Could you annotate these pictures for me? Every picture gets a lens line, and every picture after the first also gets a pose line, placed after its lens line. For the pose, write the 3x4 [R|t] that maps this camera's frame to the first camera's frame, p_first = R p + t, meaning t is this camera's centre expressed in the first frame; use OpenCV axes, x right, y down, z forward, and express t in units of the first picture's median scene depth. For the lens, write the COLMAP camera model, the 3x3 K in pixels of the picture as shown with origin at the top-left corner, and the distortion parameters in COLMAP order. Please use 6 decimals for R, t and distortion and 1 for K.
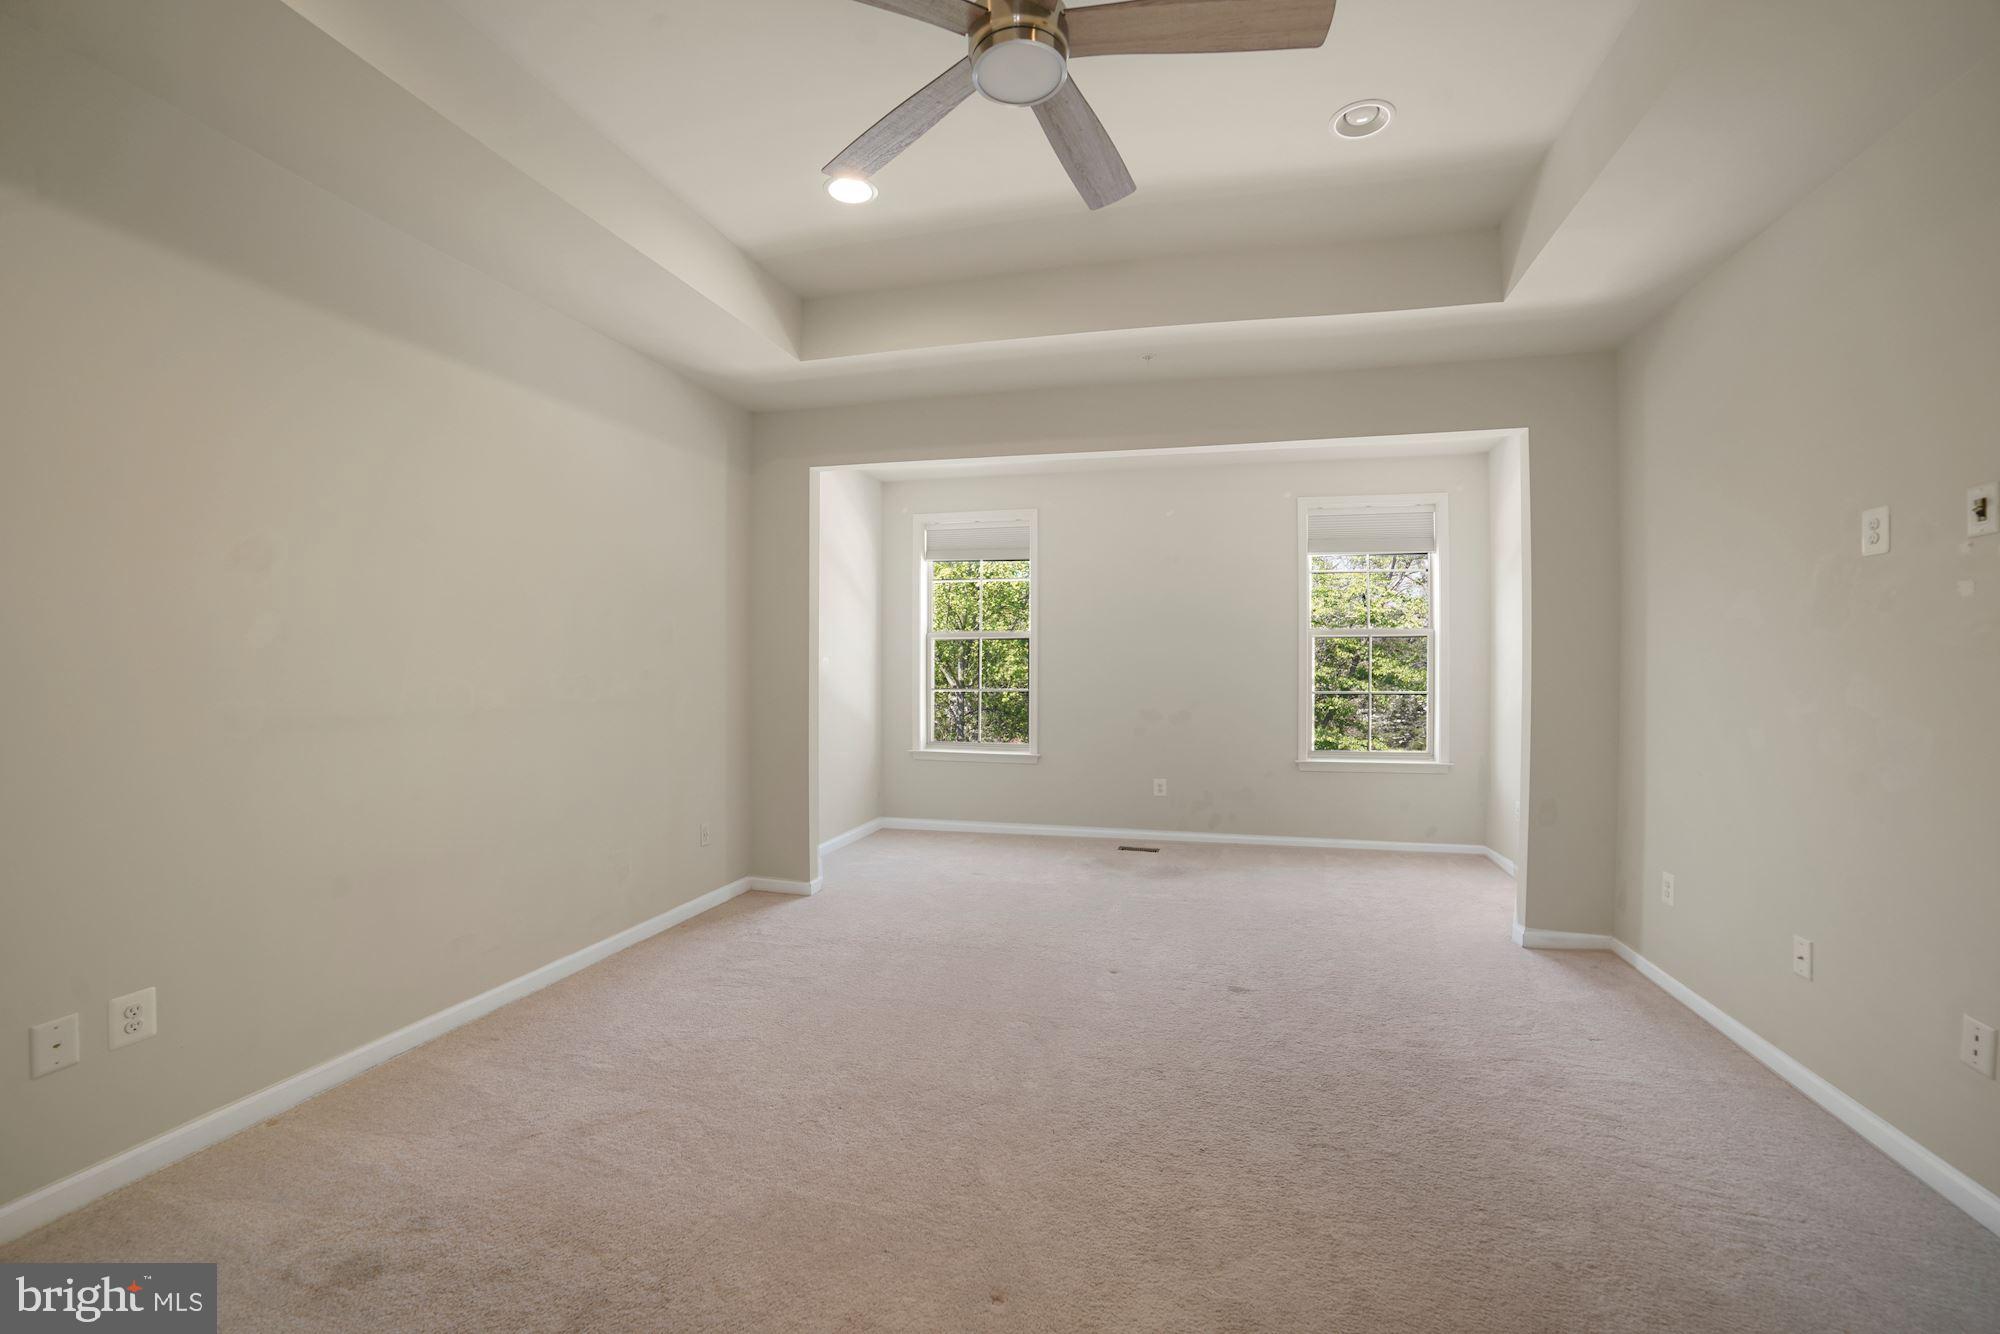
lens RADIAL K [[832.1, 0, 1028.3], [0, 832.1, 669.1], [0, 0, 1]] dist [-0.101625, 0.041099]
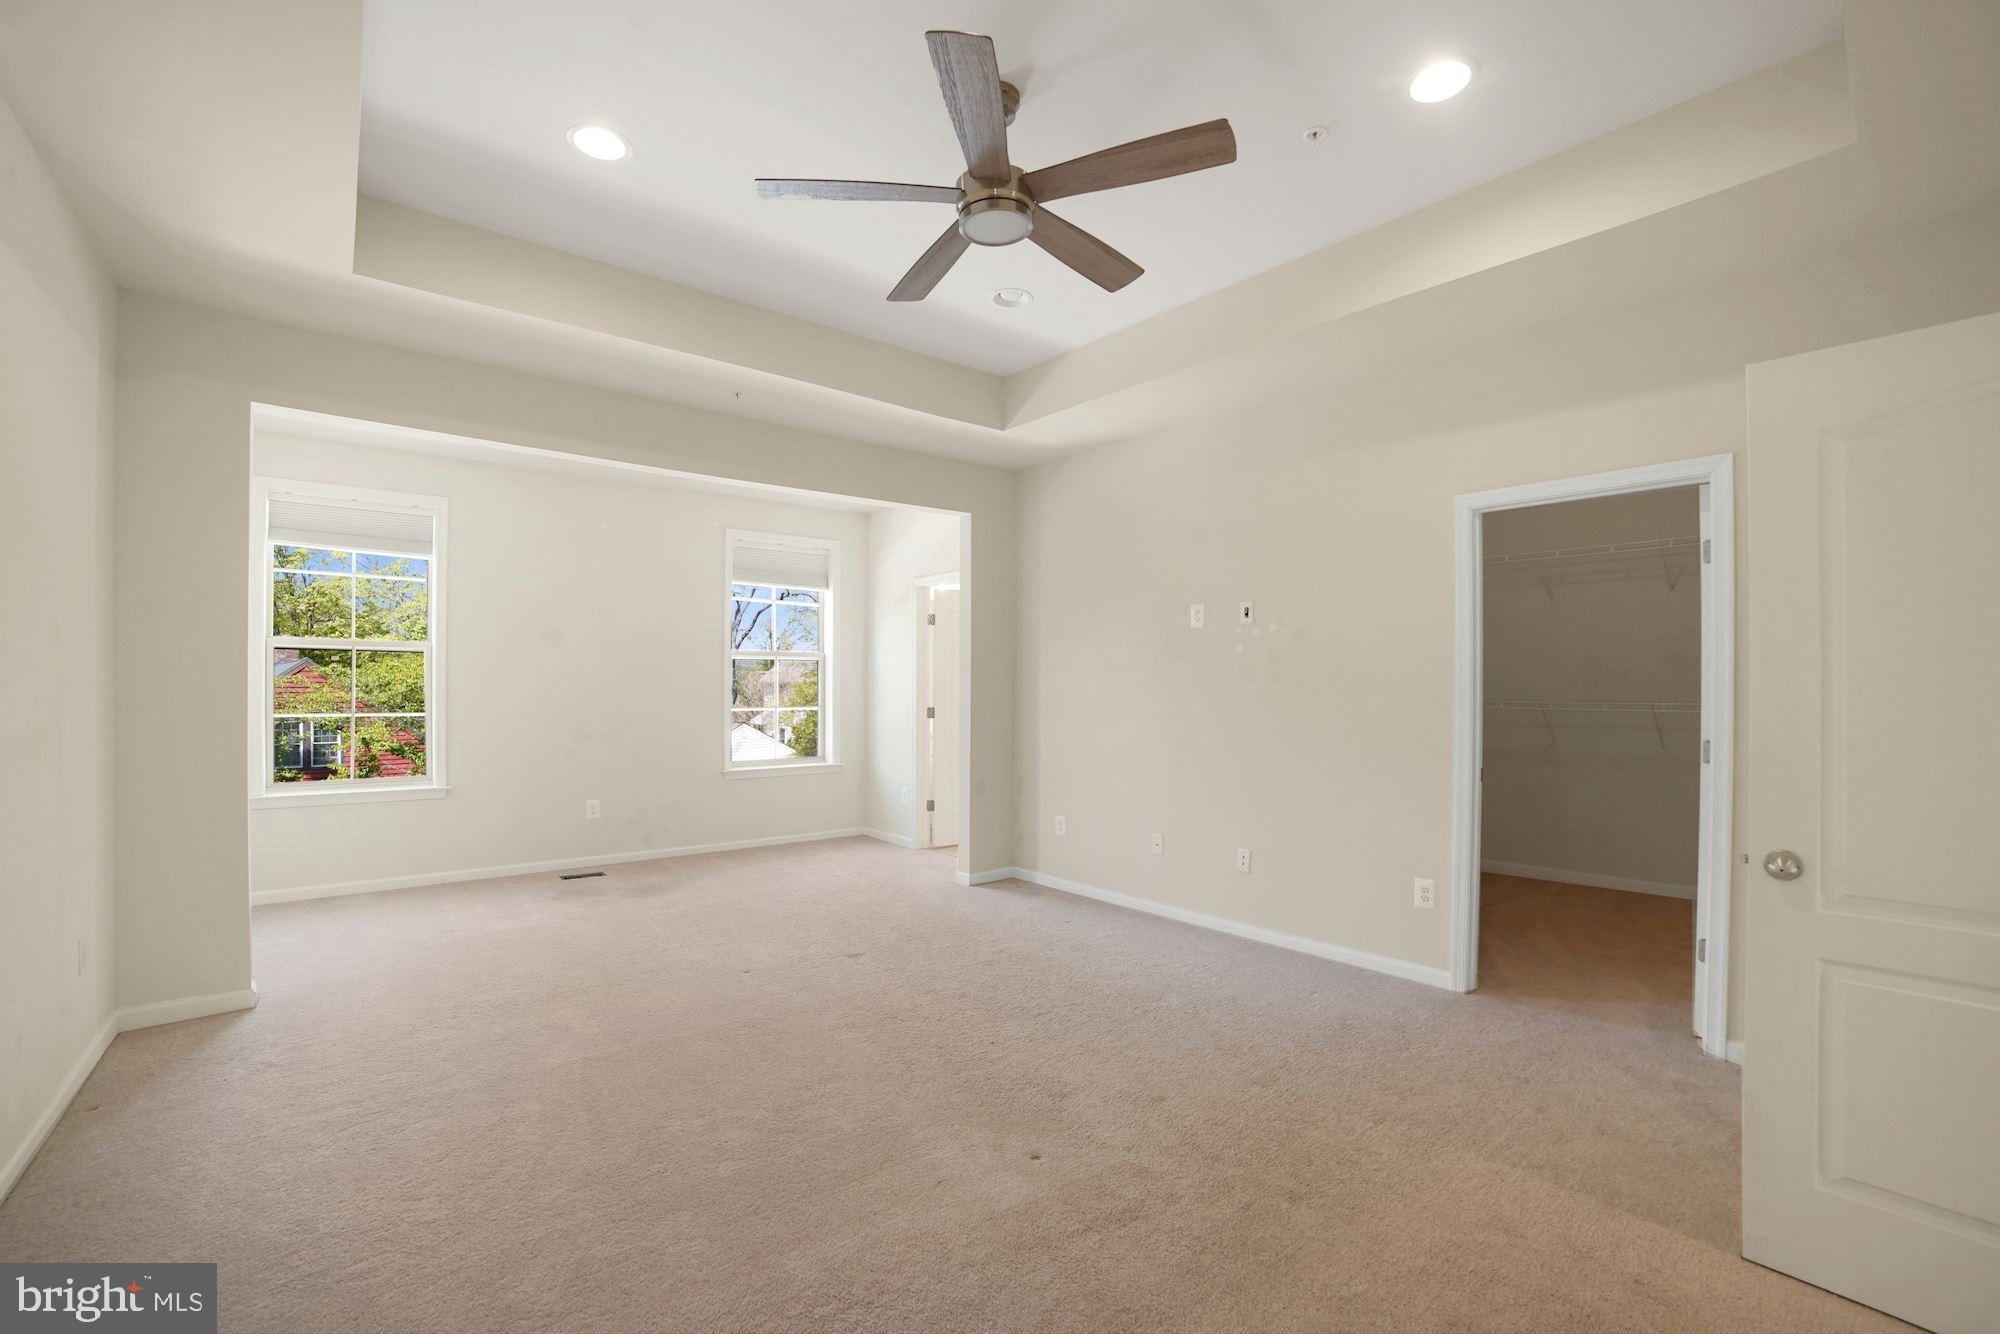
lens RADIAL K [[830.7, 0, 994.6], [0, 830.7, 687.0], [0, 0, 1]] dist [-0.091491, 0.028012]
pose [[0.593588, -0.002497, 0.804765, -0.576381], [0.000271, 0.999996, 0.002903, -0.003069], [-0.804769, -0.001505, 0.593586, 0.118964]]
